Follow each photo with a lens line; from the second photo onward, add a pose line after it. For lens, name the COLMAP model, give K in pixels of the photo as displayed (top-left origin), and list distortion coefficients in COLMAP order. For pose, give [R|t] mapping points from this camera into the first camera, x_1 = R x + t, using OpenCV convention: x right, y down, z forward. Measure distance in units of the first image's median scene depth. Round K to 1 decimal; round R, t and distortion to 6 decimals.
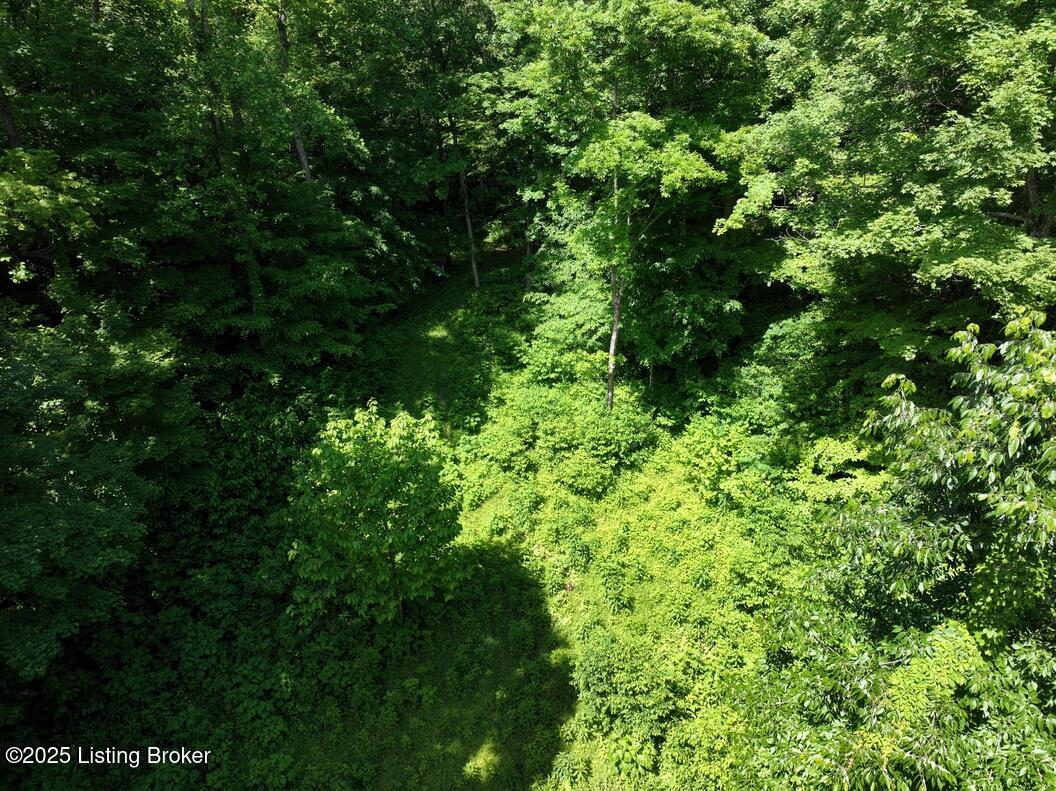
lens RADIAL K [[741.7, 0, 528.0], [0, 741.7, 395.5], [0, 0, 1]] dist [-0.004186, 0.020110]
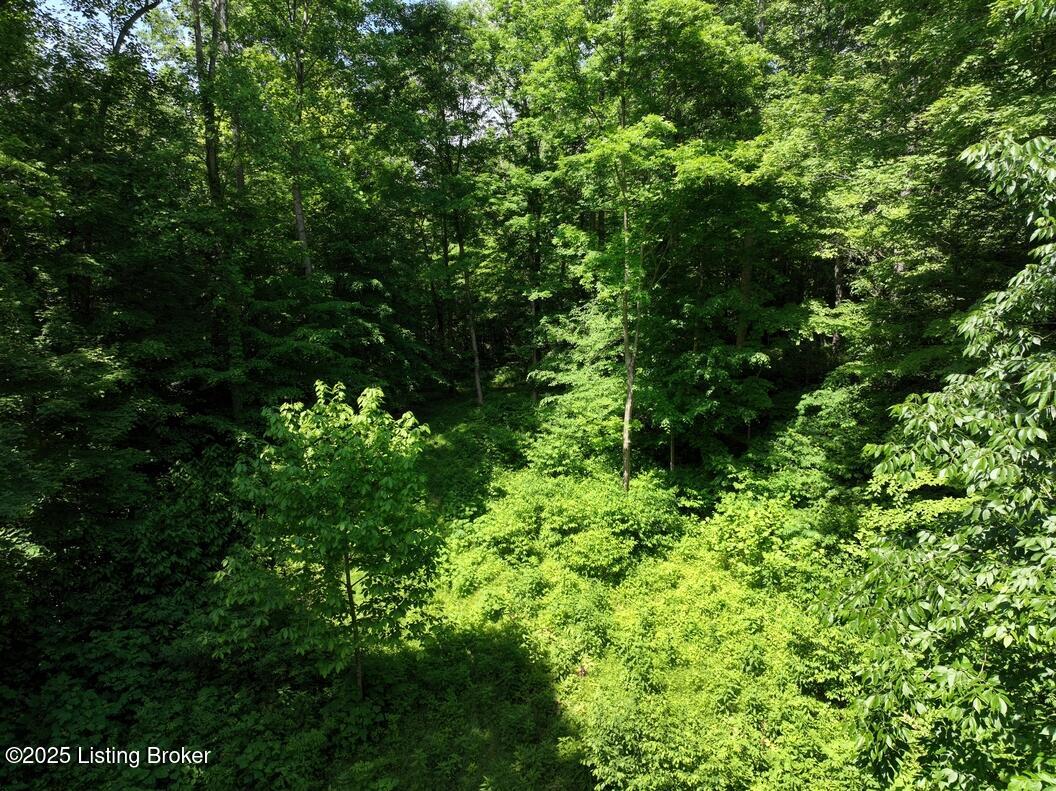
lens RADIAL K [[741.7, 0, 528.0], [0, 741.7, 395.5], [0, 0, 1]] dist [-0.004186, 0.020110]
pose [[0.999878, 0.004295, -0.015026, 0.009047], [-0.008523, 0.955783, -0.293948, 0.180180], [0.013099, 0.294040, 0.955703, 0.148082]]
